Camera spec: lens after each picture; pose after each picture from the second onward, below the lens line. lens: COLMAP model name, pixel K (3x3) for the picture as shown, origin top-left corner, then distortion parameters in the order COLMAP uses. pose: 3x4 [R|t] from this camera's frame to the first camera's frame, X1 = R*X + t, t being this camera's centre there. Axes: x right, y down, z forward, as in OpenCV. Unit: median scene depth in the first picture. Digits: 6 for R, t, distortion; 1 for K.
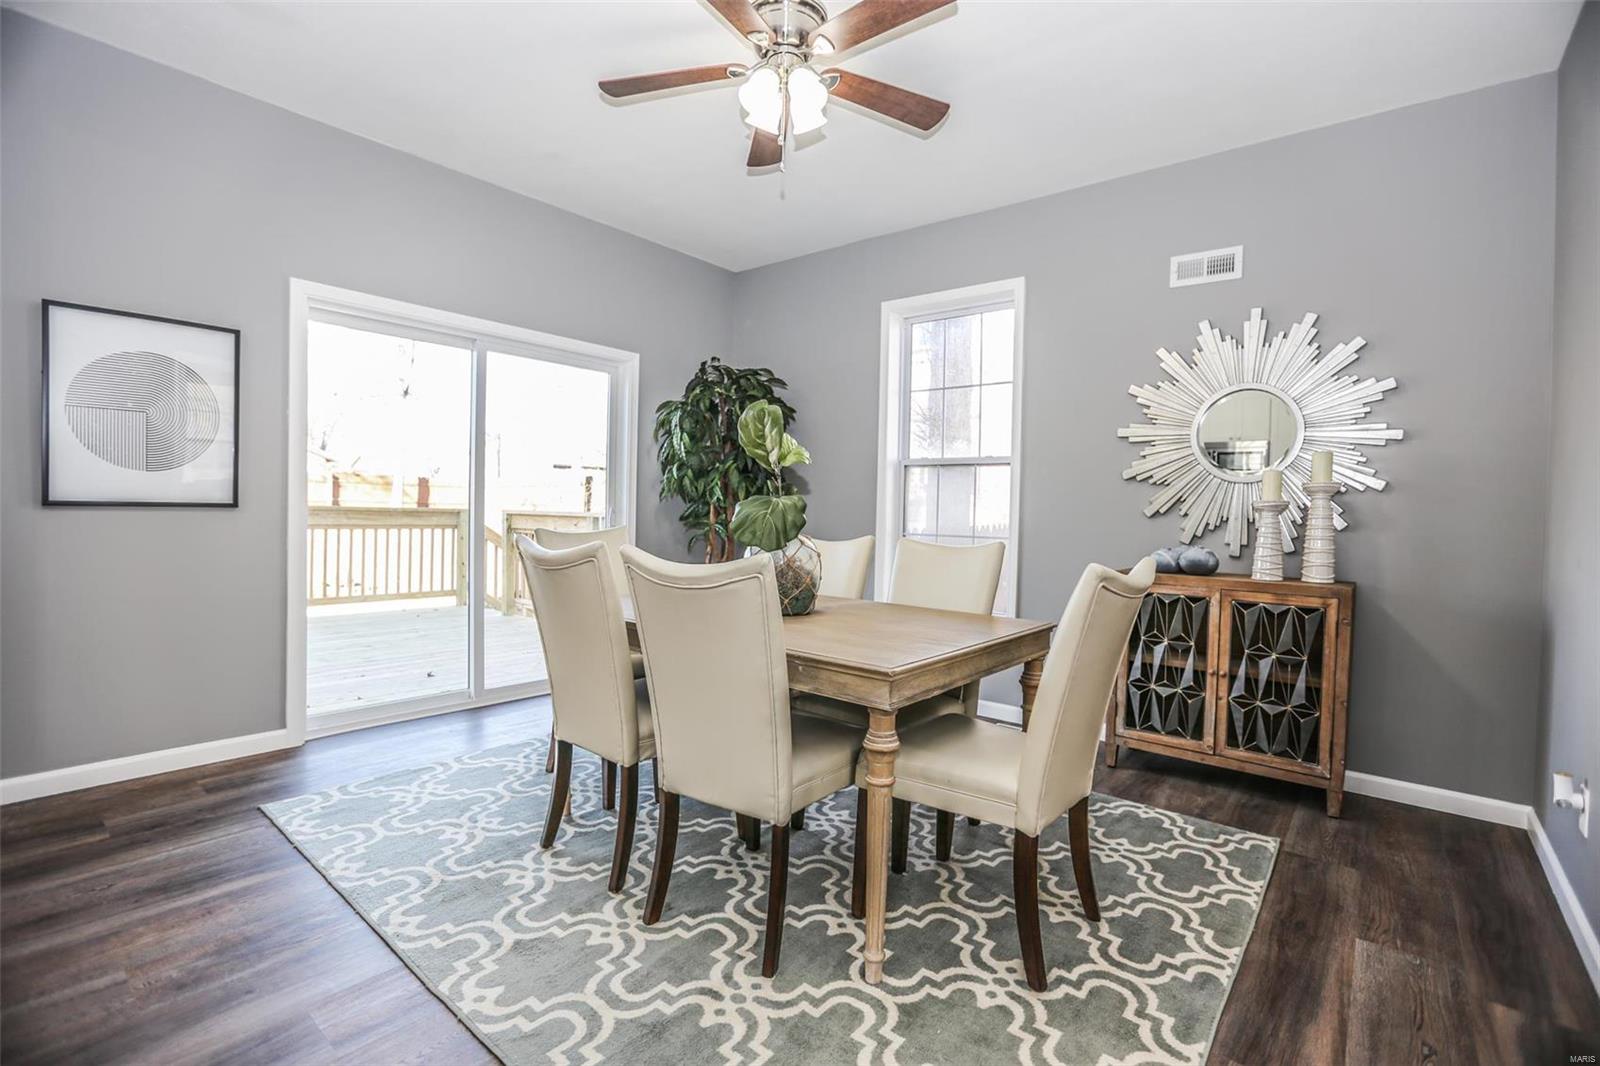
lens RADIAL K [[735.2, 0, 791.5], [0, 735.2, 528.0], [0, 0, 1]] dist [-0.052620, 0.021162]
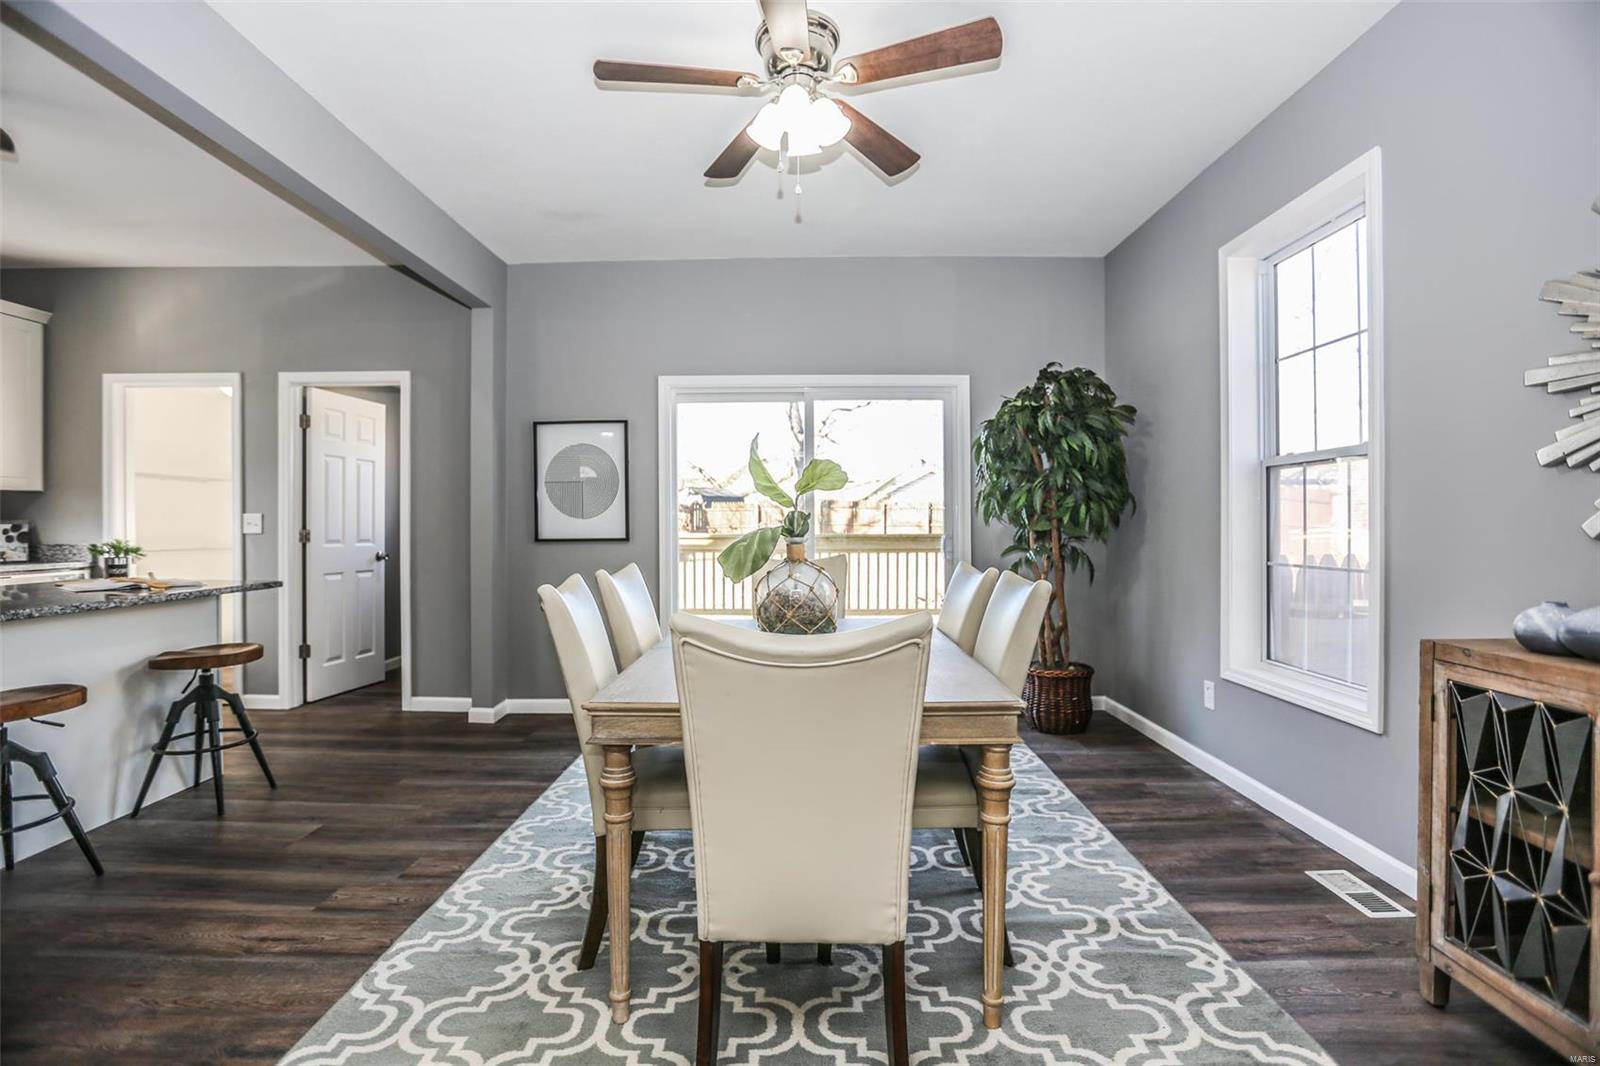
lens RADIAL K [[735.2, 0, 791.5], [0, 735.2, 528.0], [0, 0, 1]] dist [-0.052620, 0.021162]
pose [[0.633777, -0.024180, -0.773137, 0.574988], [0.001960, 0.999558, -0.029655, -0.009479], [0.773513, 0.017280, 0.633545, 0.300765]]
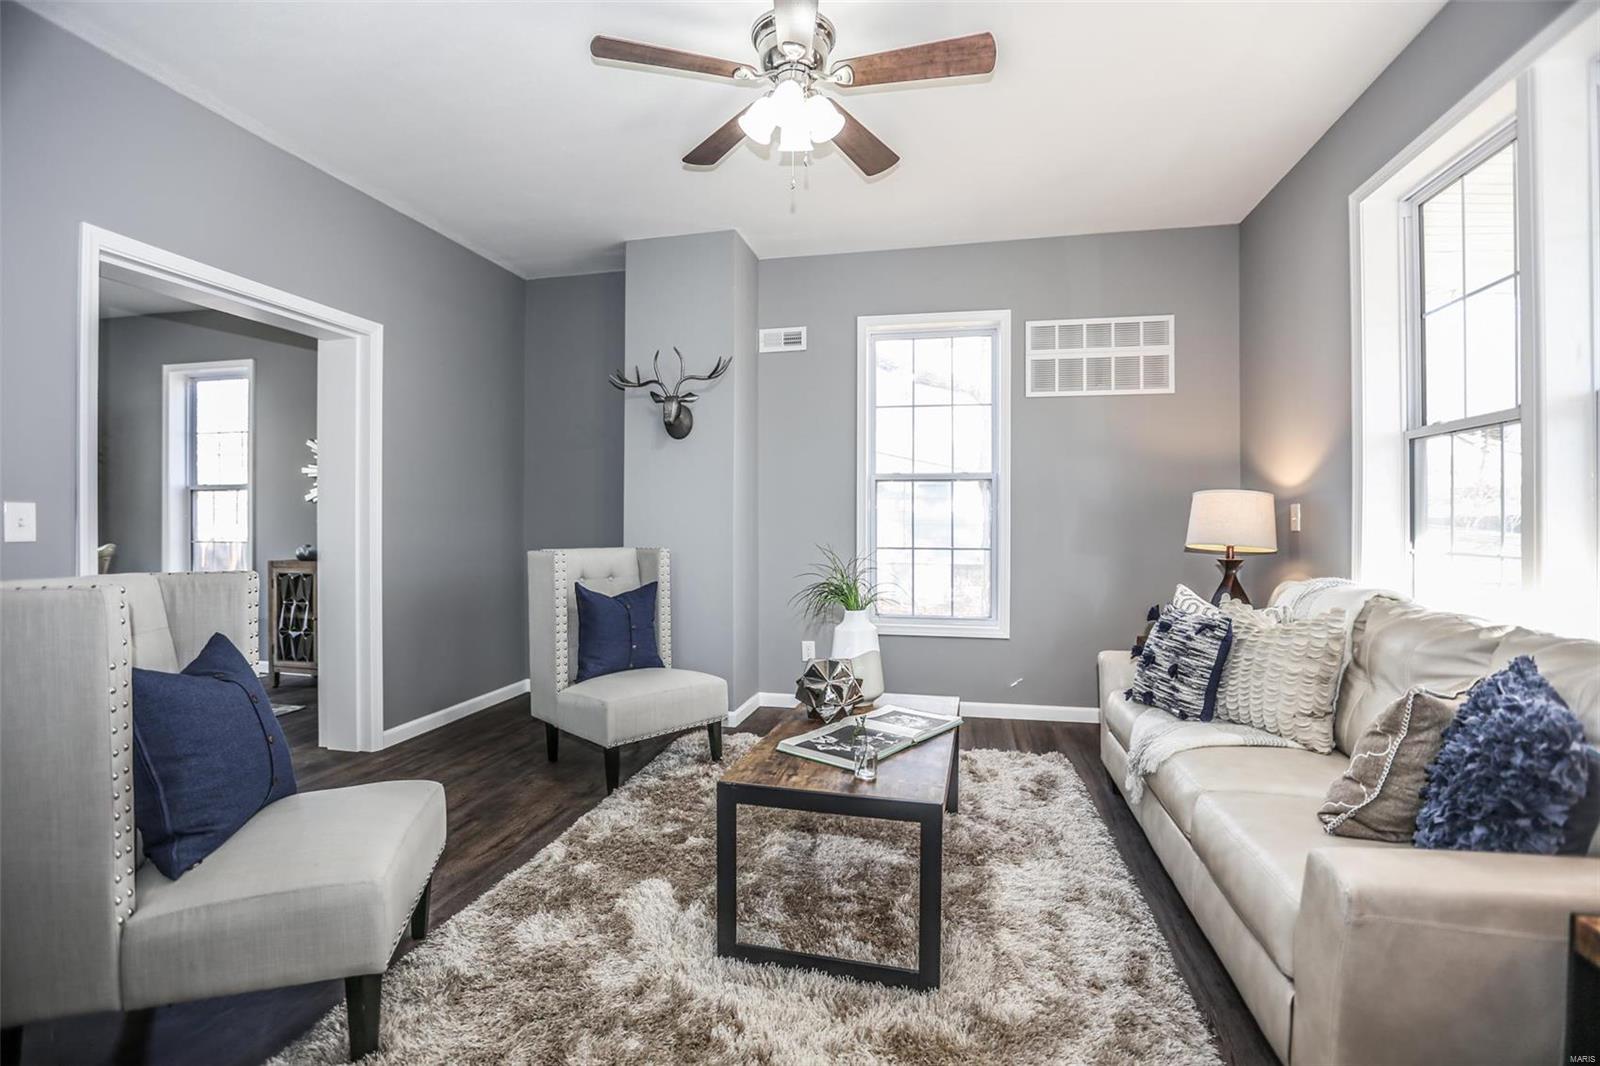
lens RADIAL K [[735.2, 0, 791.5], [0, 735.2, 528.0], [0, 0, 1]] dist [-0.052620, 0.021162]
pose [[0.887361, -0.026290, 0.460324, 0.749810], [0.028223, 0.999598, 0.002684, 0.016412], [-0.460210, 0.010610, 0.887747, -0.908495]]
